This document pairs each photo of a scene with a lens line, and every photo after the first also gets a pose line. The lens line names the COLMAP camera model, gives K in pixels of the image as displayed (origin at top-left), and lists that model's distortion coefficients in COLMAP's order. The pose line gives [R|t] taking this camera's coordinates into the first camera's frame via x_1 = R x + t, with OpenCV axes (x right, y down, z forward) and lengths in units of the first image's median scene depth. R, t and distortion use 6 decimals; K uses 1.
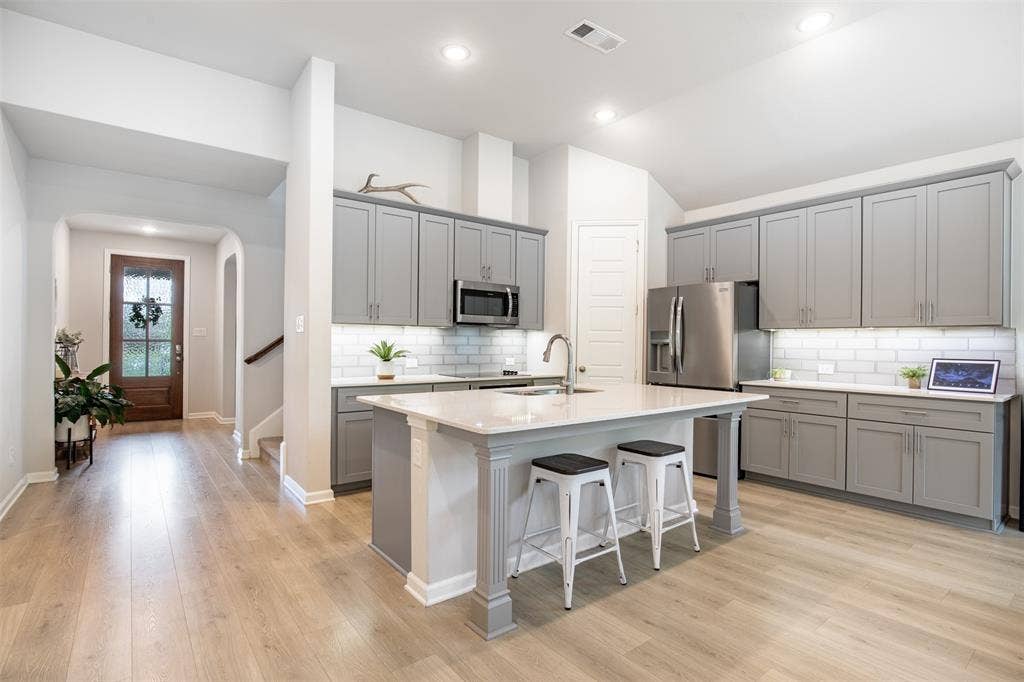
lens RADIAL K [[499.4, 0, 511.7], [0, 499.4, 340.6], [0, 0, 1]] dist [-0.023203, -0.000139]
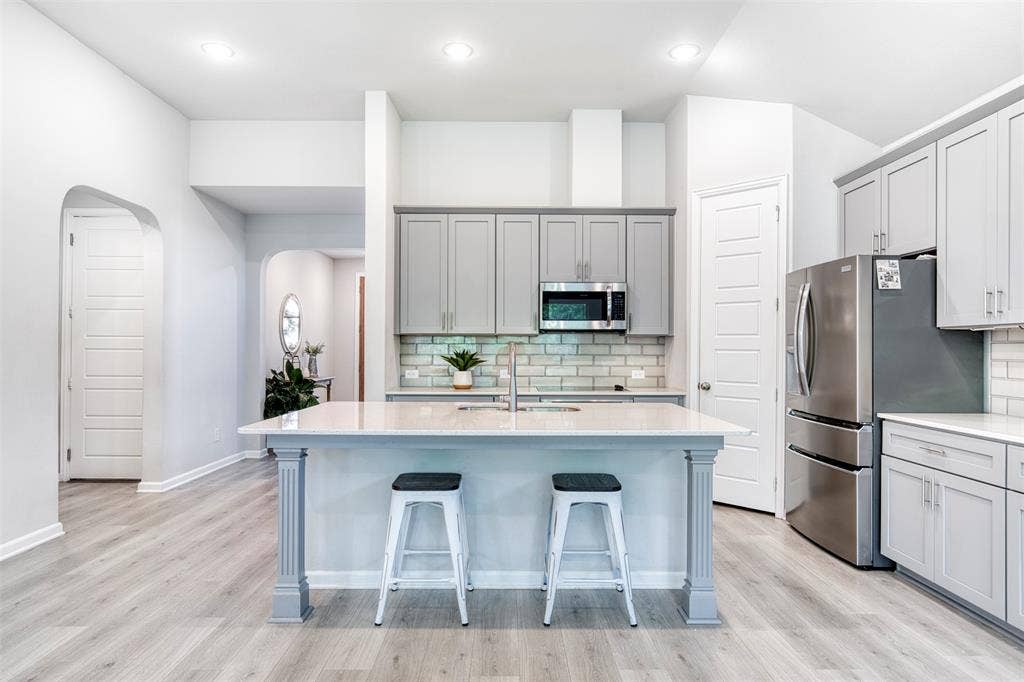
lens RADIAL K [[597.6, 0, 511.3], [0, 597.6, 346.8], [0, 0, 1]] dist [0.002171, -0.001131]
pose [[0.798280, -0.007422, -0.602241, 0.474306], [0.006264, 0.999972, -0.004020, -0.001098], [0.602254, -0.000563, 0.798304, 0.103048]]
